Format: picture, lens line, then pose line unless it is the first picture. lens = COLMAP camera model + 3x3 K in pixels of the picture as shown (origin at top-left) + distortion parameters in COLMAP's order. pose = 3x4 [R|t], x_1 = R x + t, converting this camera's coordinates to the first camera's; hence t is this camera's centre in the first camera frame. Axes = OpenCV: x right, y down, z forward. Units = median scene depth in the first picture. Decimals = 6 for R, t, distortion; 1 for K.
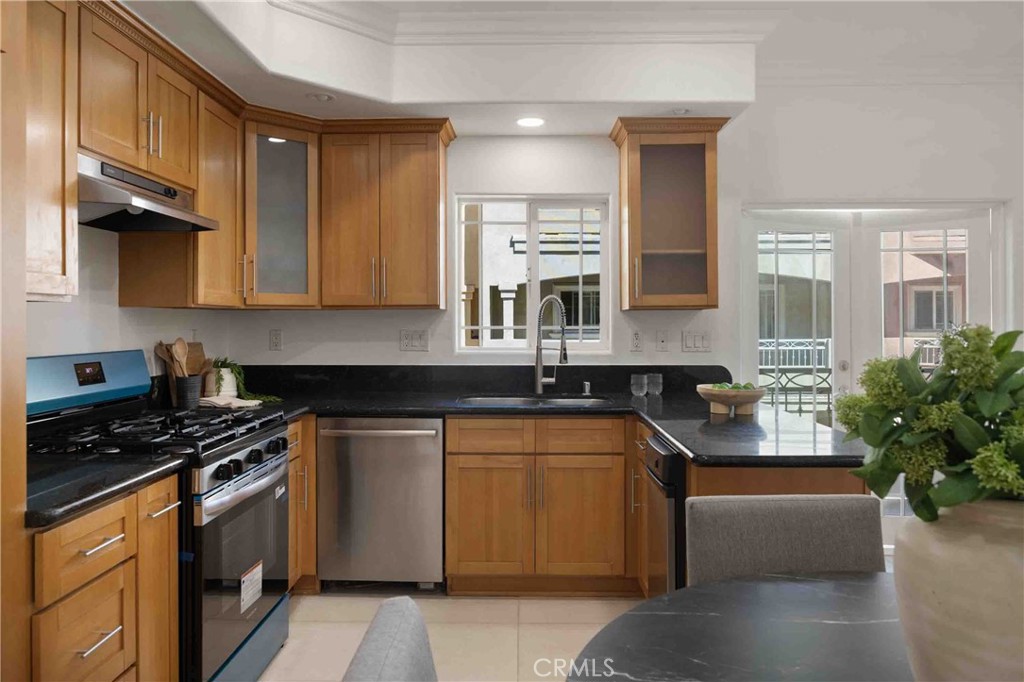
lens RADIAL K [[699.7, 0, 514.3], [0, 699.7, 320.5], [0, 0, 1]] dist [0.001346, -0.001479]
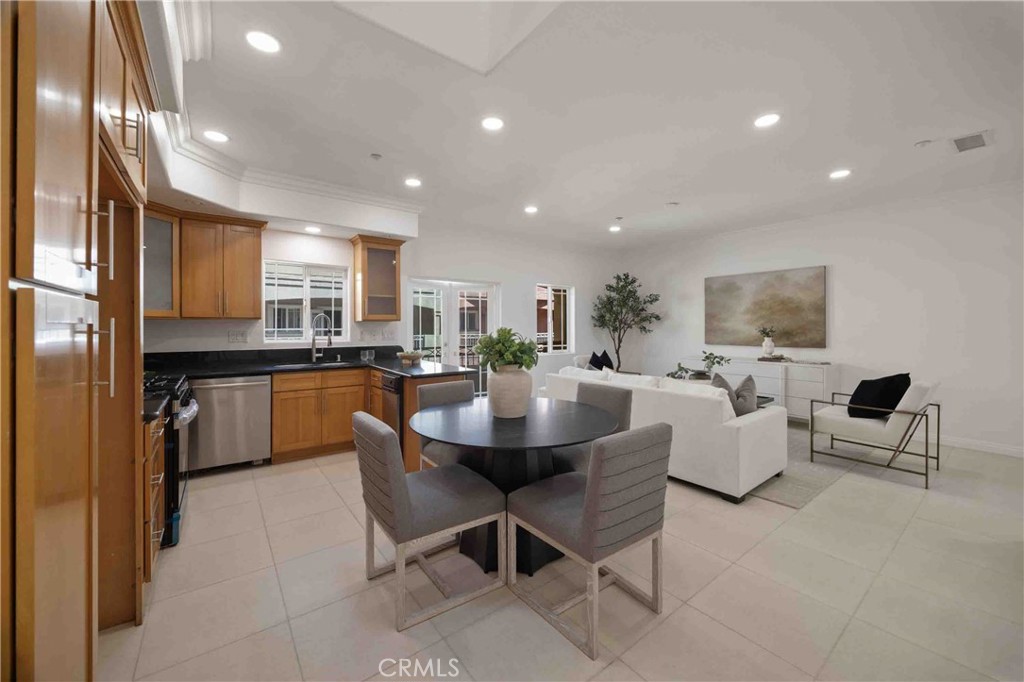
lens RADIAL K [[397.3, 0, 514.5], [0, 397.3, 330.3], [0, 0, 1]] dist [-0.003333, -0.000100]
pose [[0.783886, -0.004364, 0.620890, -0.236079], [-0.002683, 0.999942, 0.010416, -0.000574], [-0.620900, -0.009831, 0.783829, -0.283343]]
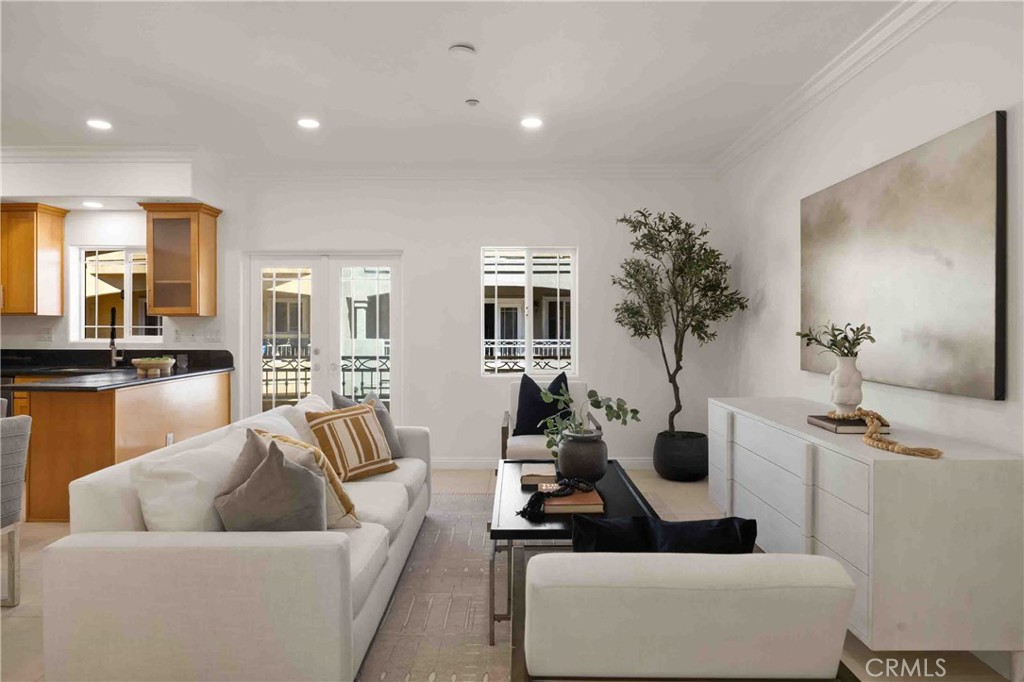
lens RADIAL K [[625.0, 0, 511.7], [0, 625.0, 337.2], [0, 0, 1]] dist [-0.031734, -0.000129]
pose [[0.999950, 0.005219, 0.008498, 1.017319], [-0.005357, 0.999853, 0.016304, 0.006489], [-0.008412, -0.016348, 0.999831, -0.492803]]
